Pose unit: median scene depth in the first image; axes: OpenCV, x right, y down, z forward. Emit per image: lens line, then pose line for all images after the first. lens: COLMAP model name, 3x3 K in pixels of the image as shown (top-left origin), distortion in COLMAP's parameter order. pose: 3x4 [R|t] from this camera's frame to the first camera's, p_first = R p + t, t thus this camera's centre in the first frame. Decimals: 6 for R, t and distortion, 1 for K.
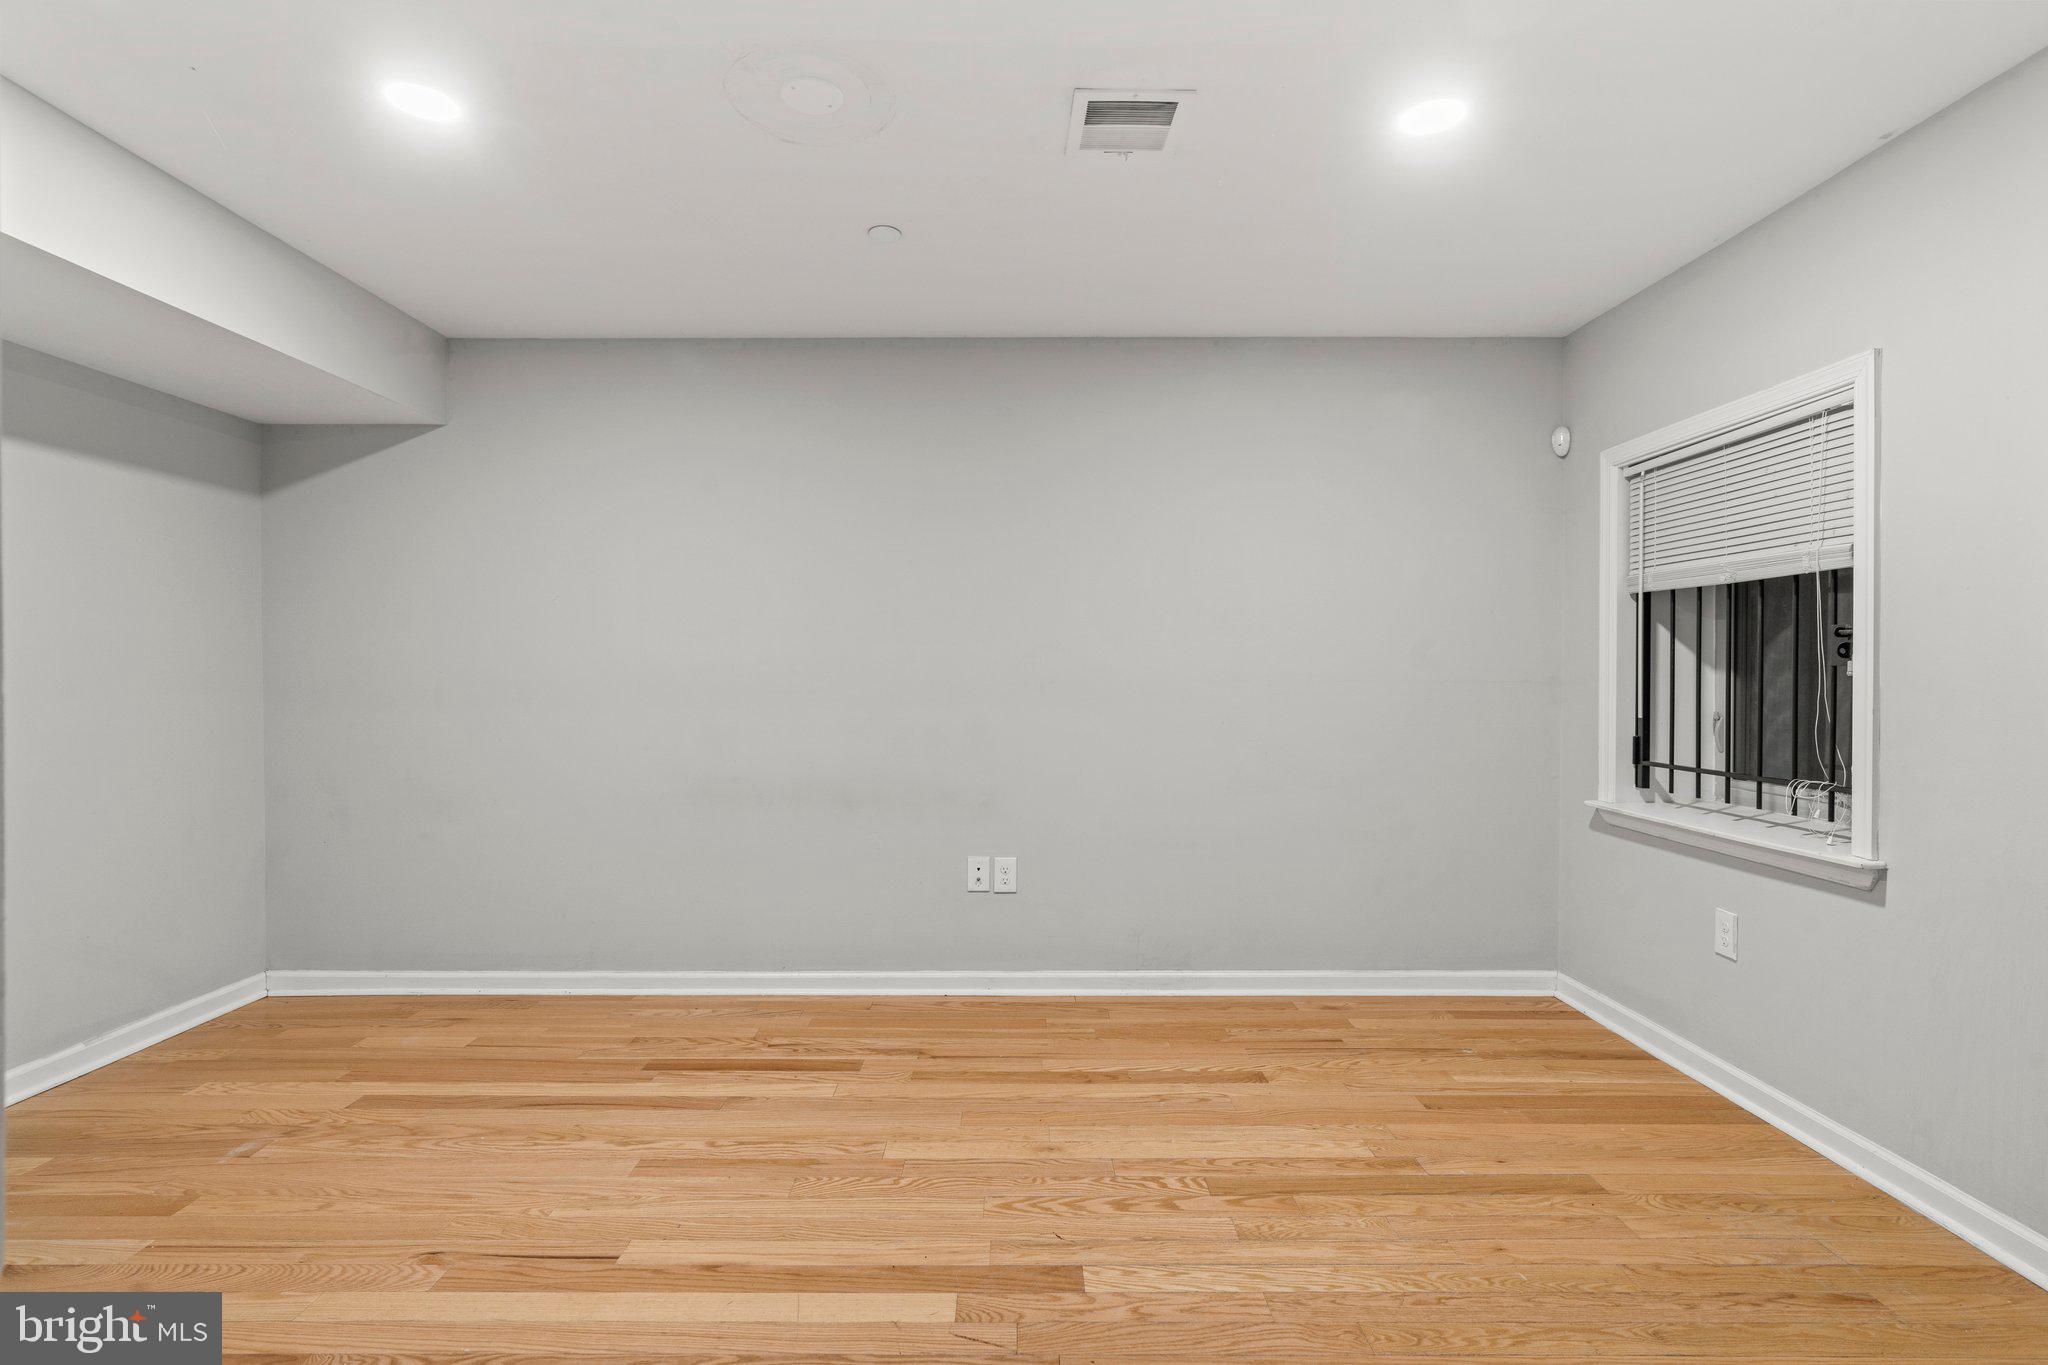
lens RADIAL K [[984.6, 0, 1019.0], [0, 984.6, 675.0], [0, 0, 1]] dist [0.000088, -0.000097]
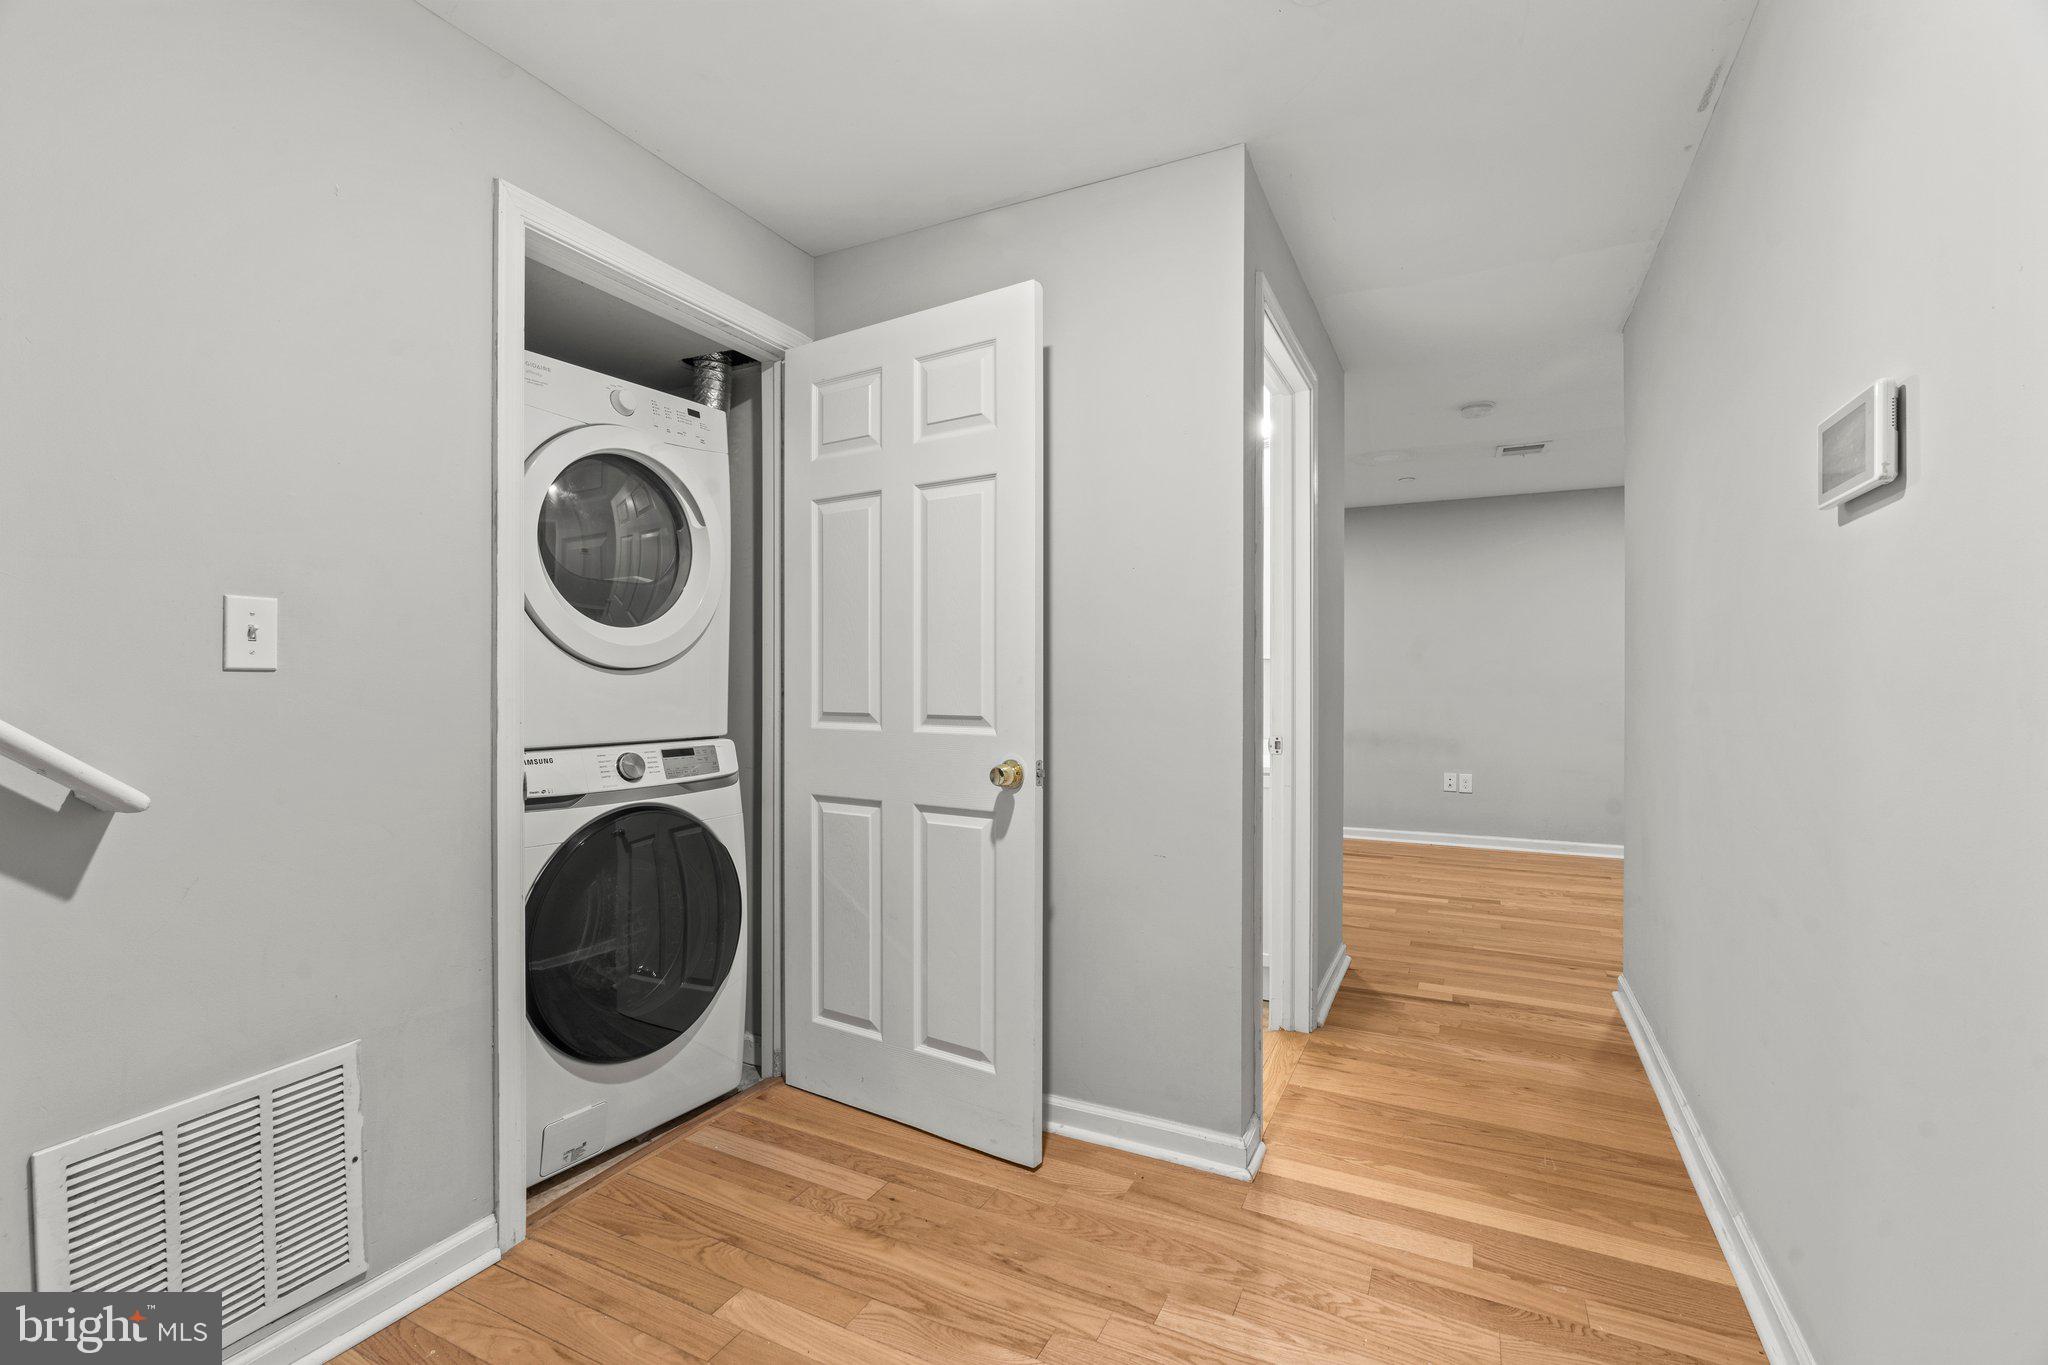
lens RADIAL K [[945.8, 0, 1019.7], [0, 945.8, 677.1], [0, 0, 1]] dist [0.000368, 0.000605]
pose [[0.899049, 0.000350, -0.437847, 0.016745], [-0.001401, 0.999997, -0.002078, 0.008936], [0.437845, 0.002481, 0.899047, -1.477907]]
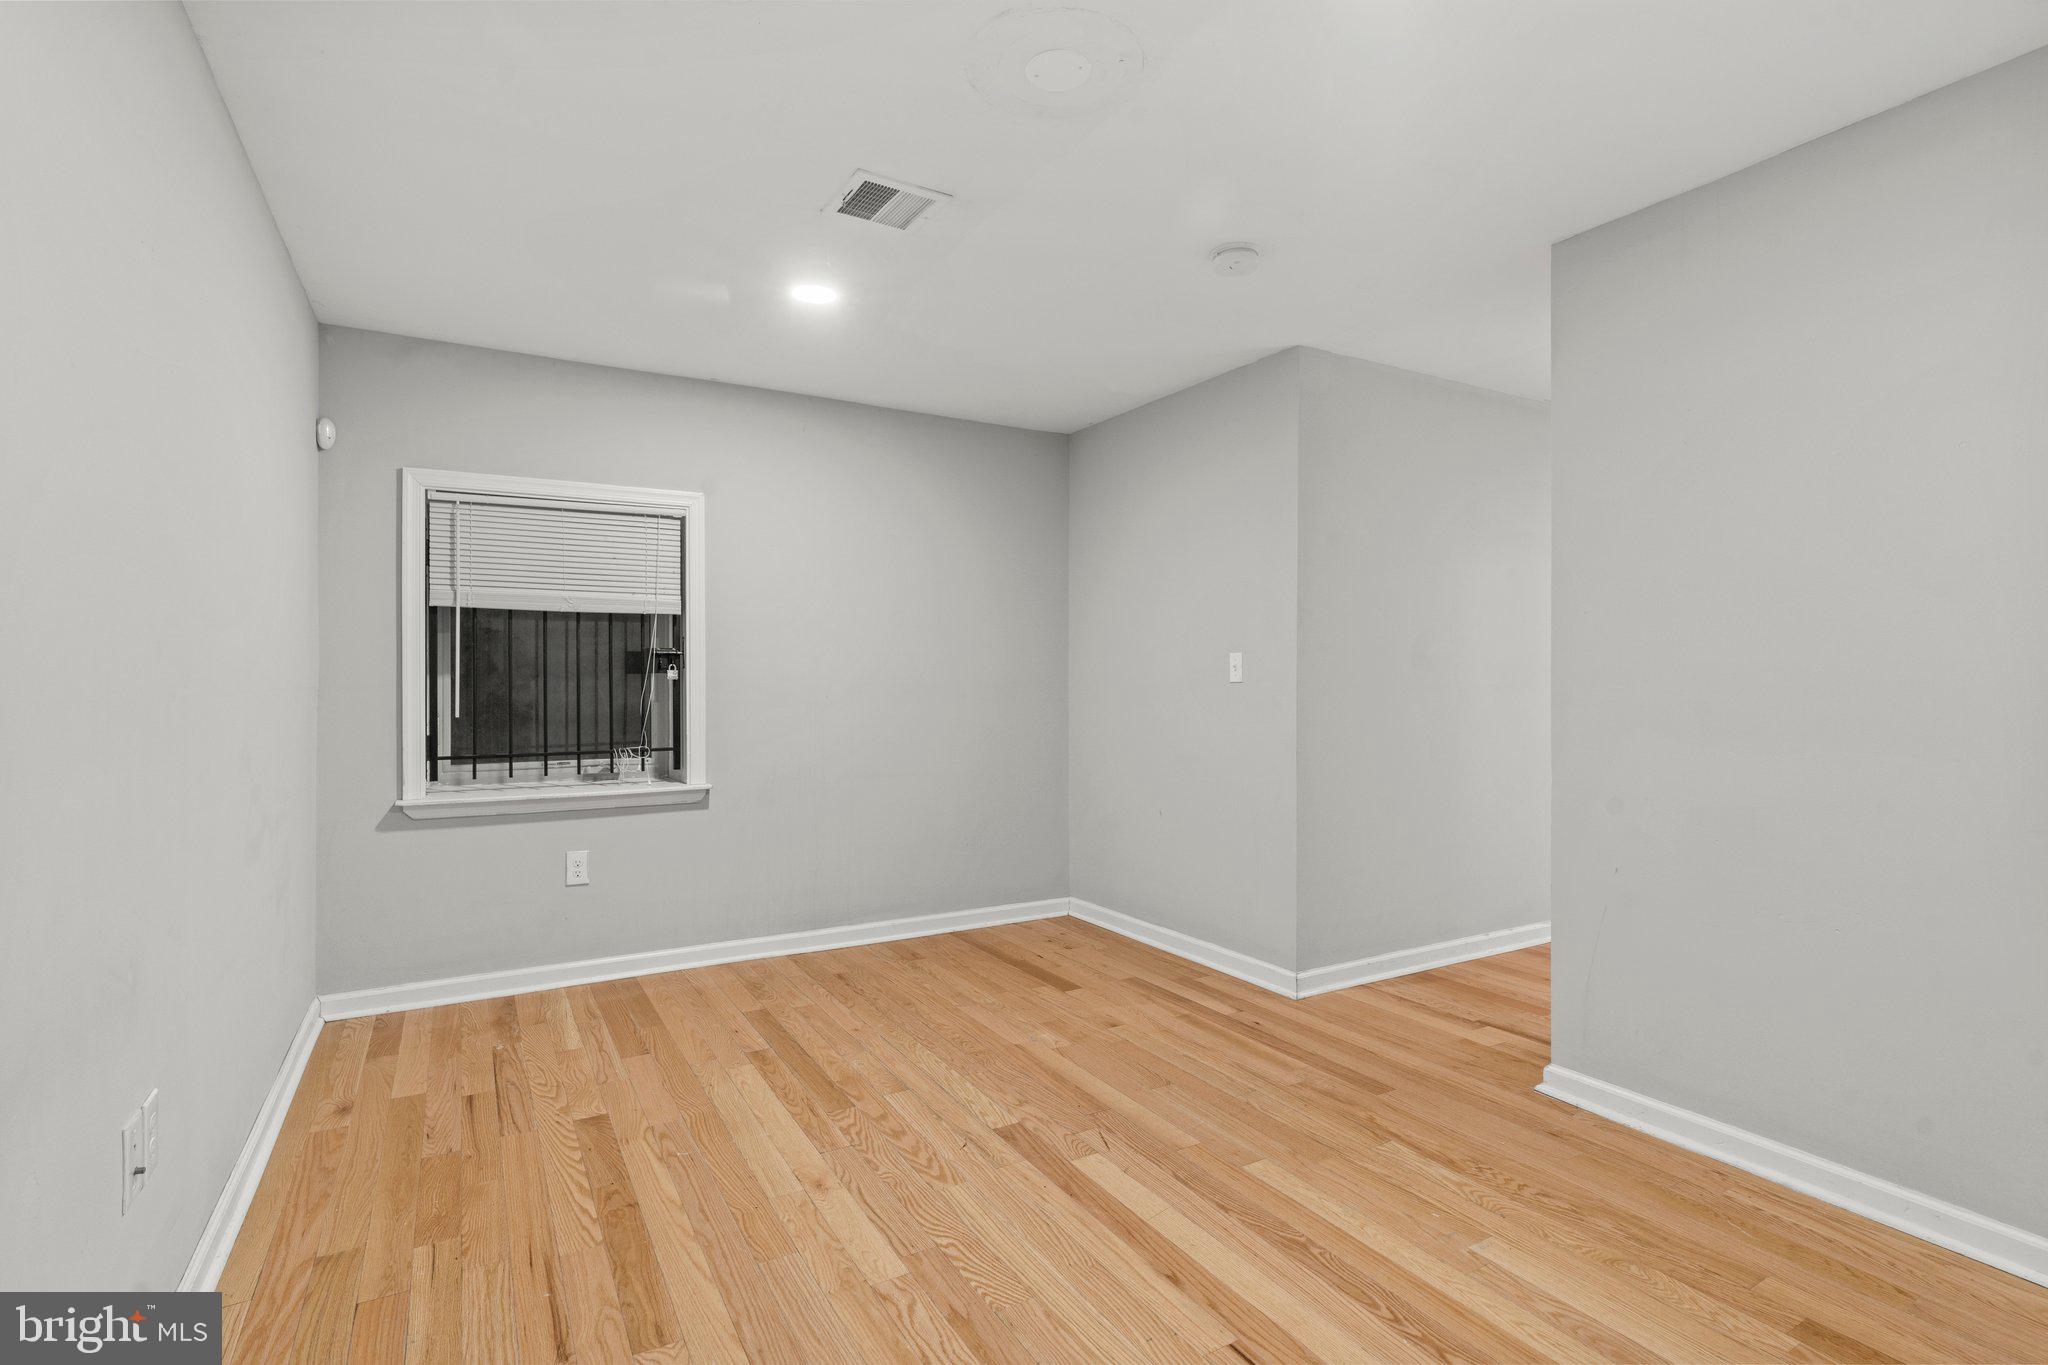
lens RADIAL K [[984.6, 0, 1019.0], [0, 984.6, 675.0], [0, 0, 1]] dist [0.000088, -0.000097]
pose [[-0.505055, 0.001678, 0.863086, -0.869782], [0.001355, 0.999998, -0.001151, -0.004015], [-0.863086, 0.000588, -0.505056, 1.303292]]
